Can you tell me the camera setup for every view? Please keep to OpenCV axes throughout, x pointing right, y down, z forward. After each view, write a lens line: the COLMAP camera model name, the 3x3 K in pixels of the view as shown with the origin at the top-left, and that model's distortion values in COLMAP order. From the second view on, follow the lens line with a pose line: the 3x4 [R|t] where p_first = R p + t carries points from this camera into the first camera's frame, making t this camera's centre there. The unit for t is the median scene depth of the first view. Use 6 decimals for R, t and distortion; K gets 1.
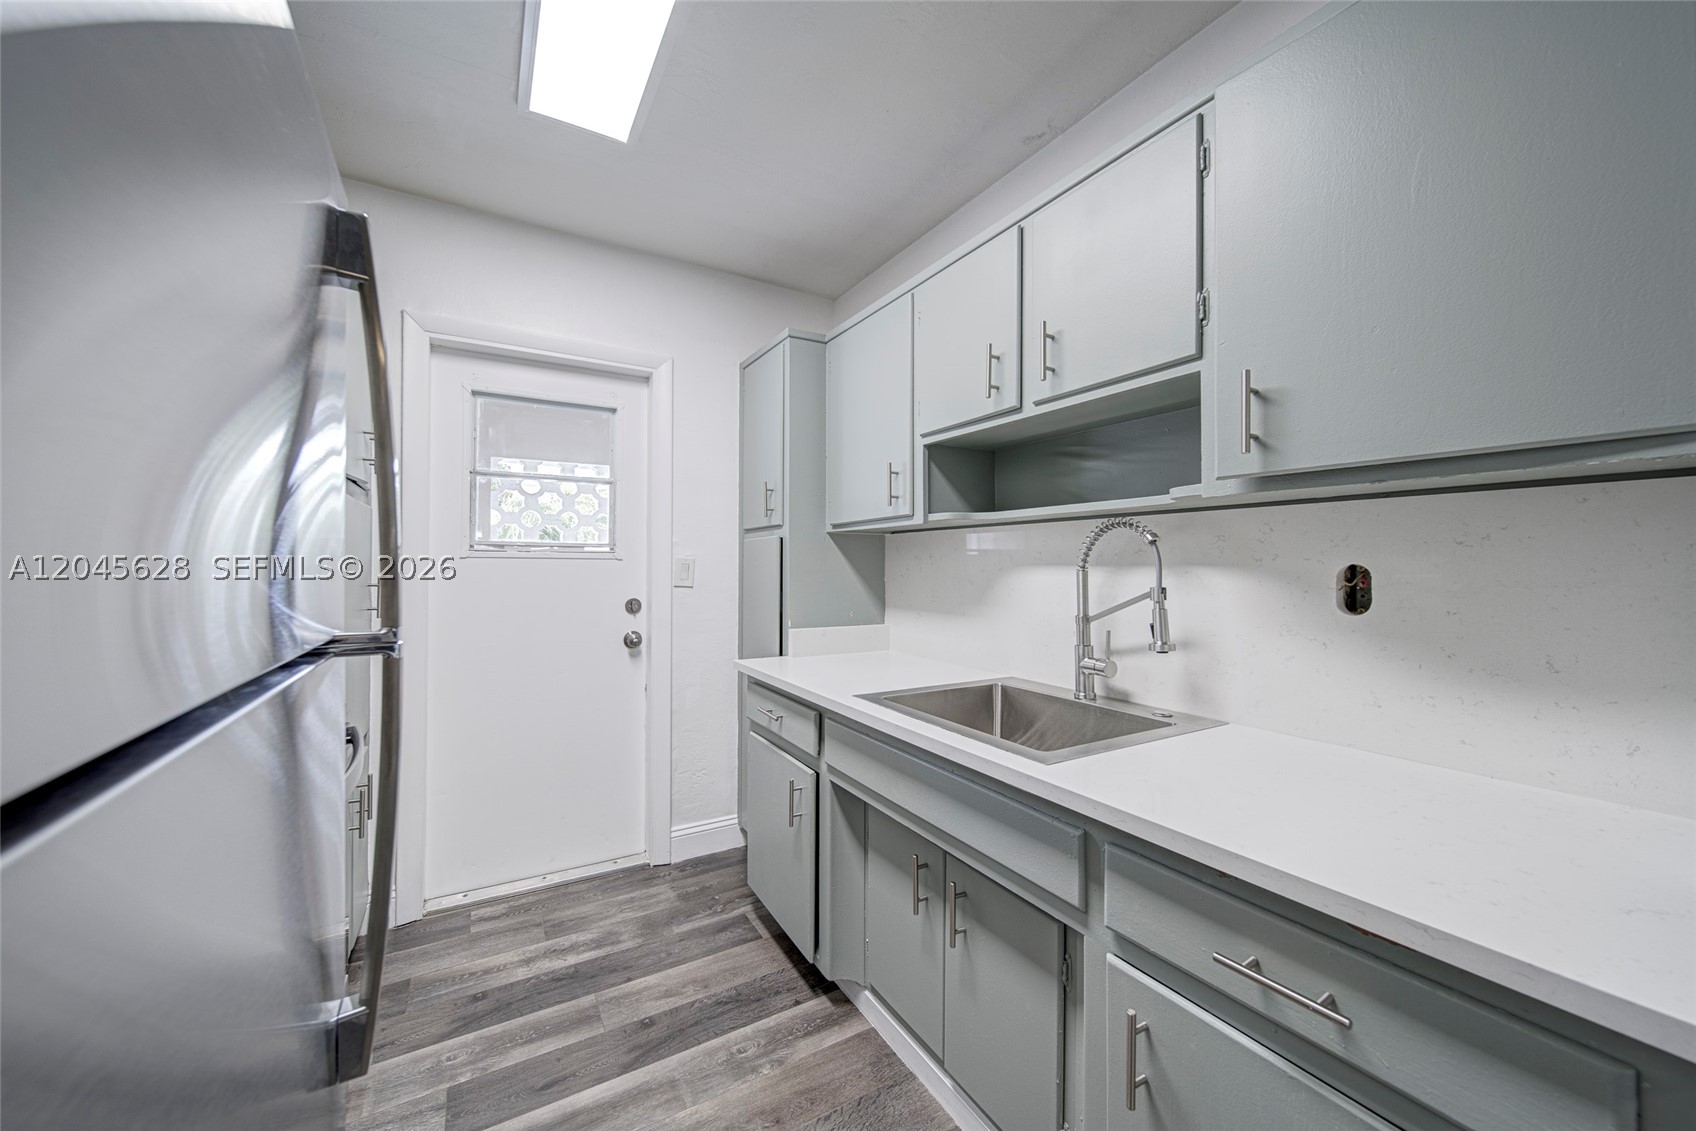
lens RADIAL K [[585.5, 0, 862.9], [0, 585.5, 564.4], [0, 0, 1]] dist [0.001474, -0.000154]
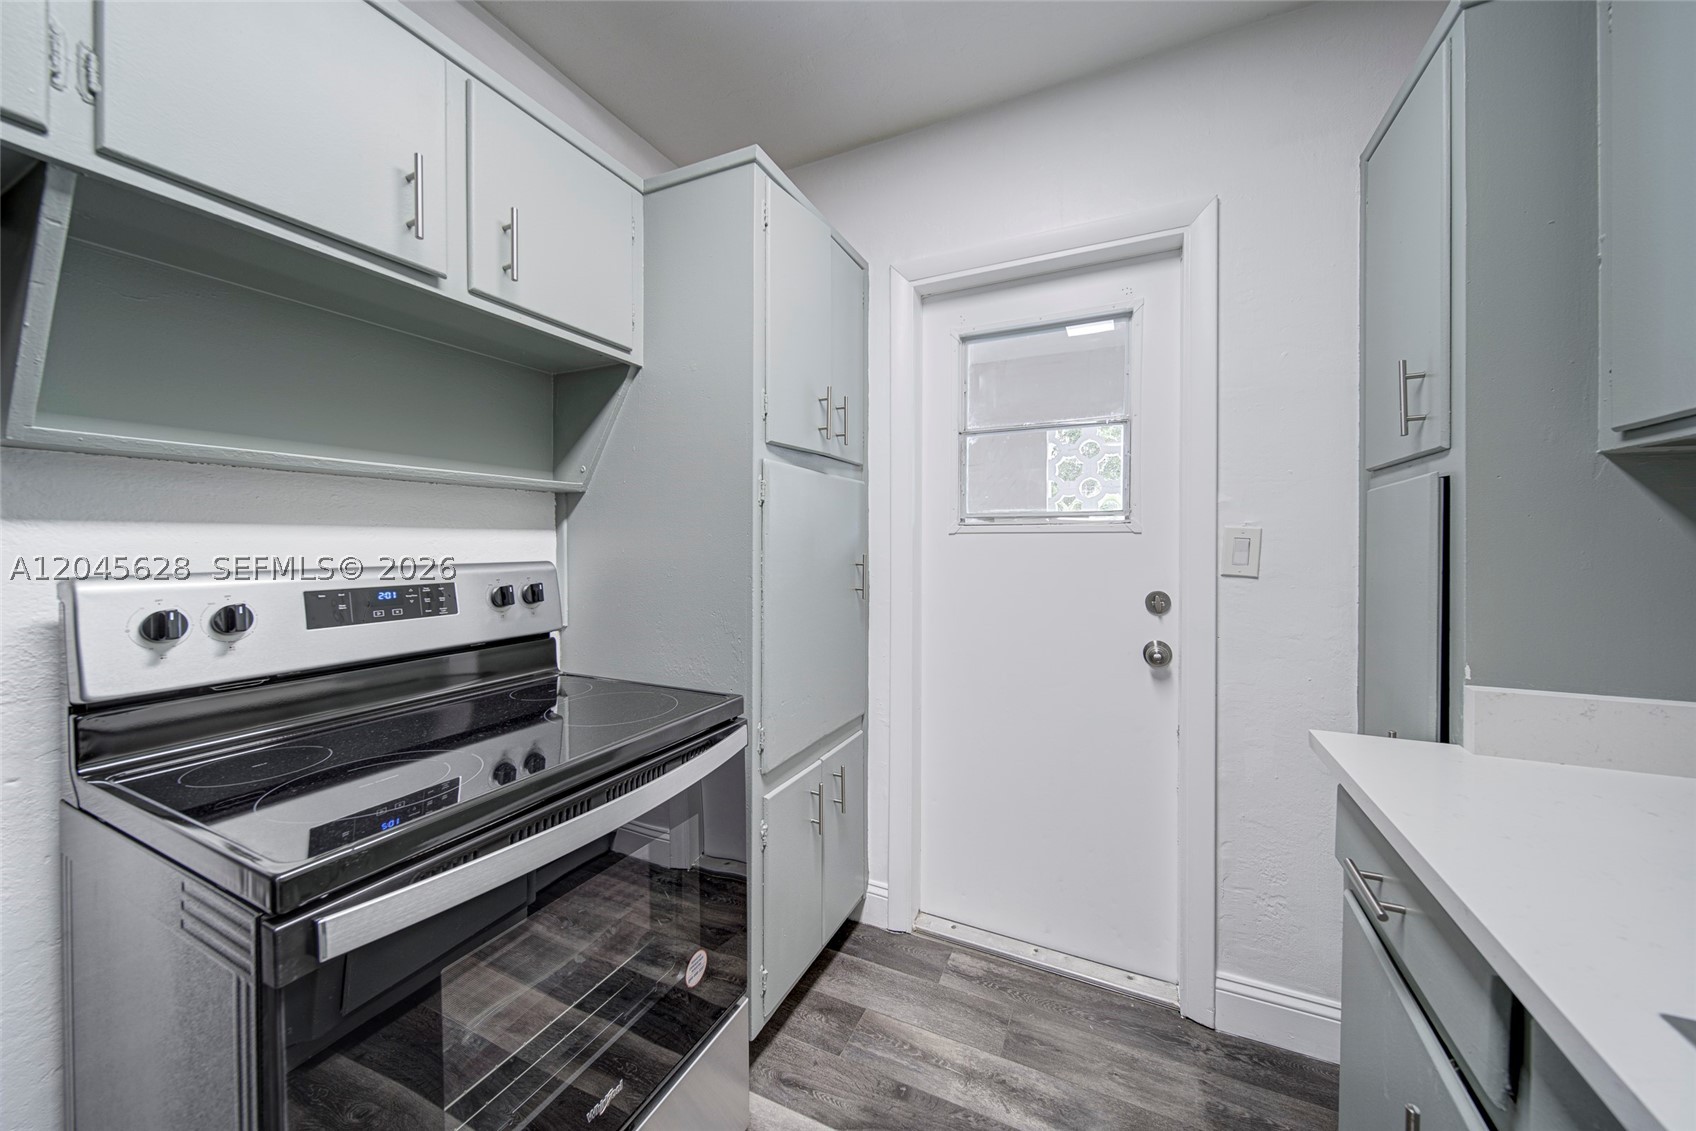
lens RADIAL K [[638.4, 0, 849.1], [0, 638.4, 548.3], [0, 0, 1]] dist [-0.001373, -0.000404]
pose [[0.557329, 0.001480, -0.830290, 0.014037], [0.008152, 0.999940, 0.007255, 0.002382], [0.830252, -0.010811, 0.557284, 0.451421]]
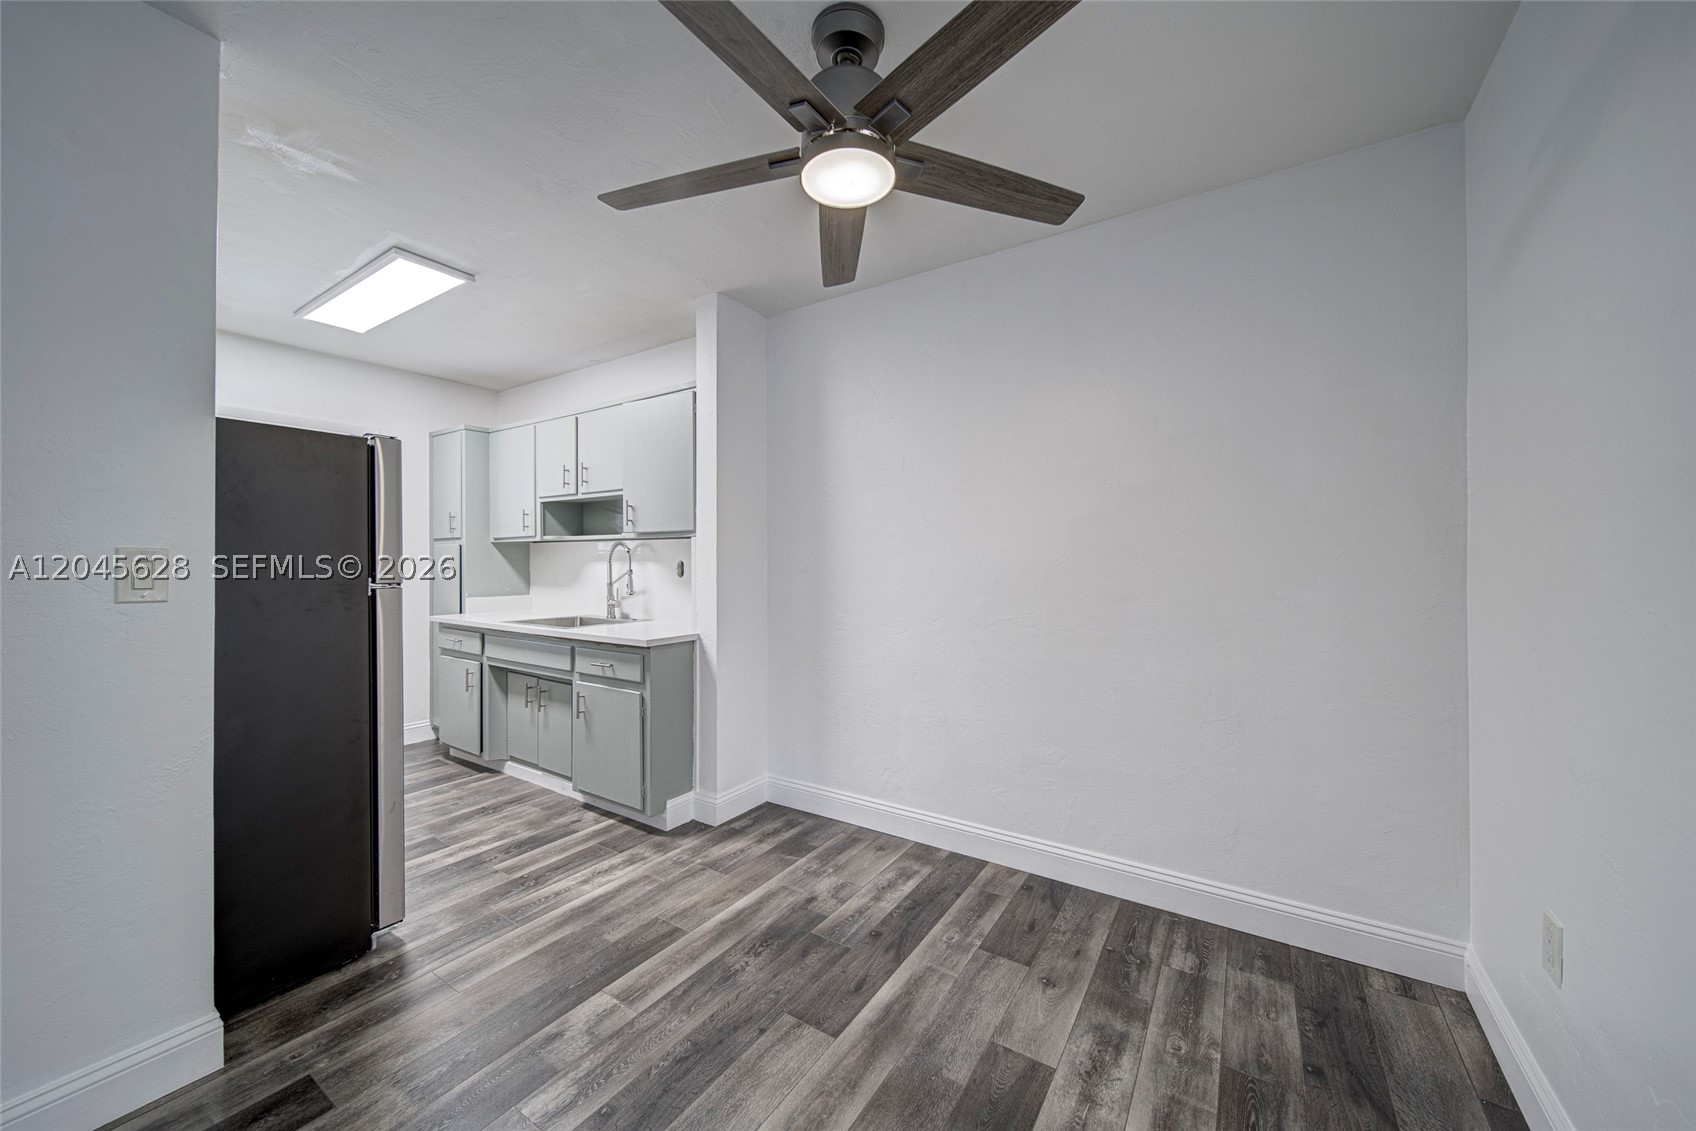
lens RADIAL K [[622.1, 0, 830.2], [0, 622.1, 562.1], [0, 0, 1]] dist [0.000325, 0.000028]
pose [[0.922337, -0.004287, 0.386363, 0.200384], [0.002118, 0.999980, 0.006039, -0.005670], [-0.386381, -0.004751, 0.922327, -1.422006]]
